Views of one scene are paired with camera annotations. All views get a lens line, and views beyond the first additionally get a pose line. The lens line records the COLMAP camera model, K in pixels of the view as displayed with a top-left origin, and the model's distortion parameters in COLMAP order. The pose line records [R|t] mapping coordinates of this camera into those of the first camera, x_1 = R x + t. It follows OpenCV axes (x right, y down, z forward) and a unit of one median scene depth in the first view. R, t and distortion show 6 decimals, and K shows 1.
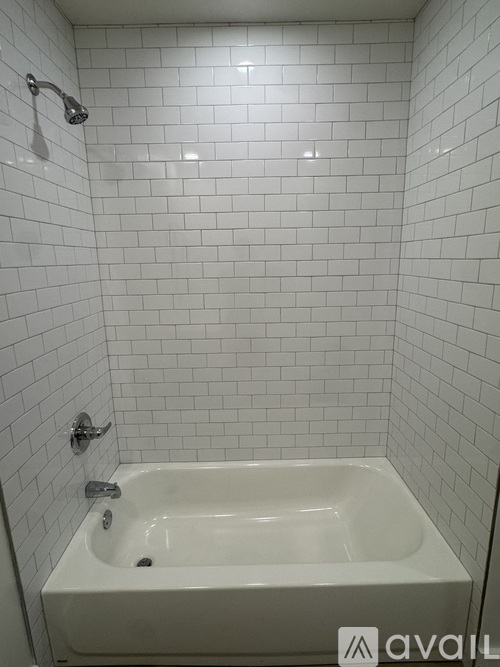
lens RADIAL K [[345.2, 0, 250.0], [0, 345.2, 331.2], [0, 0, 1]] dist [0.001430, 0.000516]
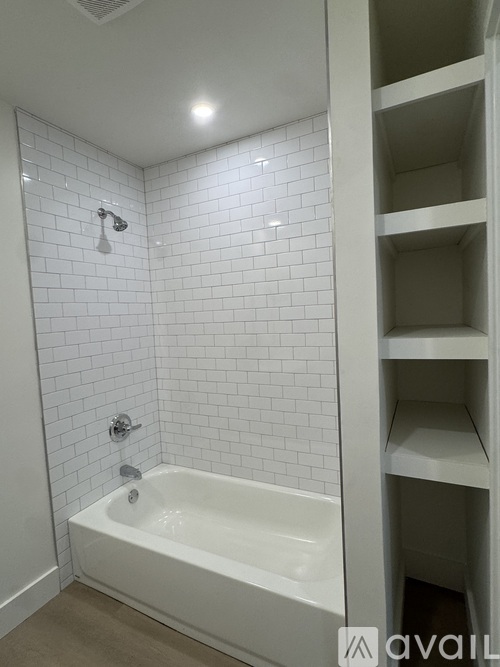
lens RADIAL K [[345.2, 0, 247.6], [0, 345.2, 334.2], [0, 0, 1]] dist [0.001430, 0.000516]
pose [[0.886260, 0.003795, -0.463172, 0.633481], [-0.064029, 0.991370, -0.114393, 0.033224], [0.458741, 0.131038, 0.878855, -0.088051]]
